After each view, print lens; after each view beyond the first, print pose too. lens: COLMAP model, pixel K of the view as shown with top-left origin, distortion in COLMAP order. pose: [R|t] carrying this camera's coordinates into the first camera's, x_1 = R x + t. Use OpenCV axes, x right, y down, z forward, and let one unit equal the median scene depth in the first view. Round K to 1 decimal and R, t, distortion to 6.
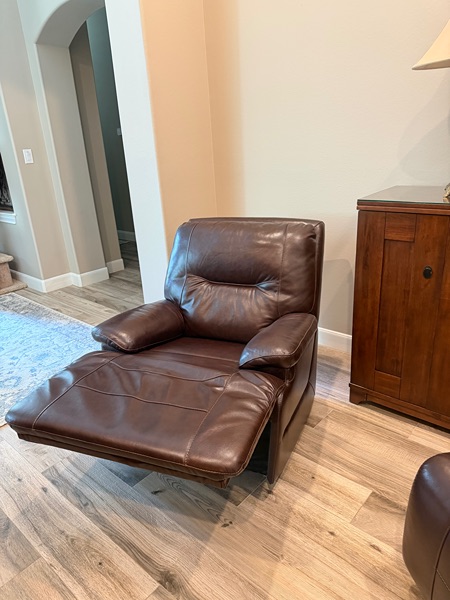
lens RADIAL K [[431.8, 0, 222.9], [0, 431.8, 301.8], [0, 0, 1]] dist [0.027195, -0.033162]
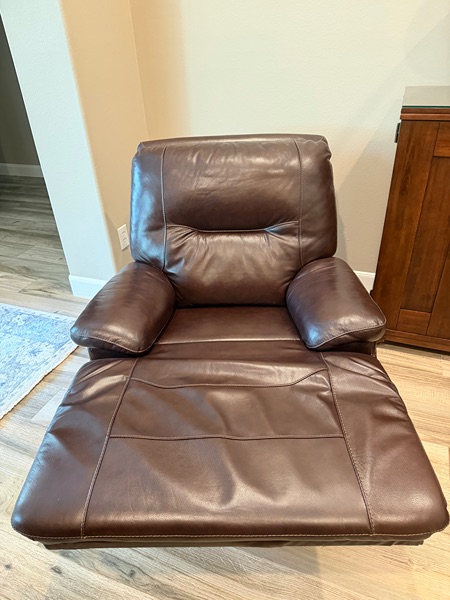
lens RADIAL K [[431.8, 0, 222.9], [0, 431.8, 301.8], [0, 0, 1]] dist [0.027195, -0.033162]
pose [[0.935939, -0.177287, 0.304282, -0.271188], [0.116988, 0.971494, 0.206189, -0.086665], [-0.332163, -0.157383, 0.929999, 0.306149]]
